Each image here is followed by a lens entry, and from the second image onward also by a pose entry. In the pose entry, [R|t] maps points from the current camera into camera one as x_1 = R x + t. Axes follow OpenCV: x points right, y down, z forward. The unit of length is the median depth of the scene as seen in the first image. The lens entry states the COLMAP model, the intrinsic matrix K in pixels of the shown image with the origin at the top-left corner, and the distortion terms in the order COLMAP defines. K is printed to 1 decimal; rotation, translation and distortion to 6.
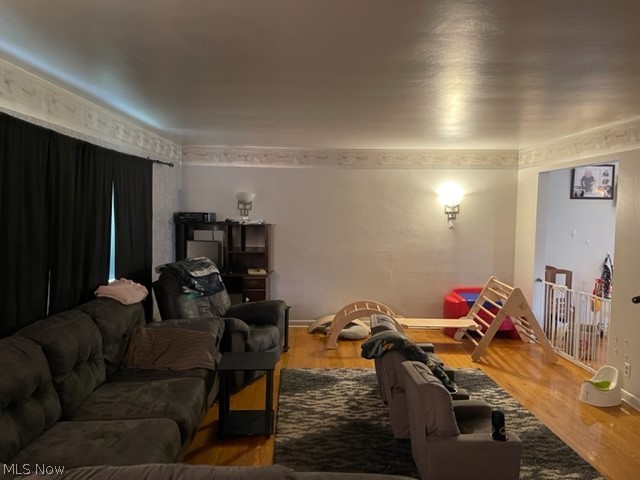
lens RADIAL K [[486.4, 0, 318.5], [0, 486.4, 236.7], [0, 0, 1]] dist [0.068718, -0.085172]
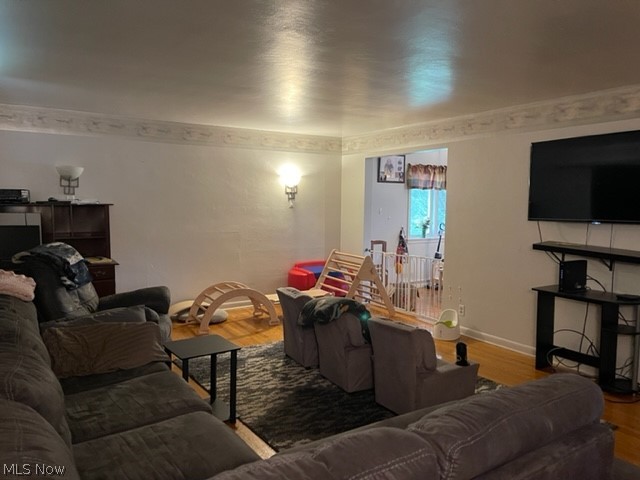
lens RADIAL K [[486.4, 0, 323.0], [0, 486.4, 239.4], [0, 0, 1]] dist [0.068718, -0.085172]
pose [[0.846456, -0.044271, 0.530616, -0.242096], [0.031068, 0.998946, 0.033785, 0.018577], [-0.531552, -0.012112, 0.846939, 0.065315]]
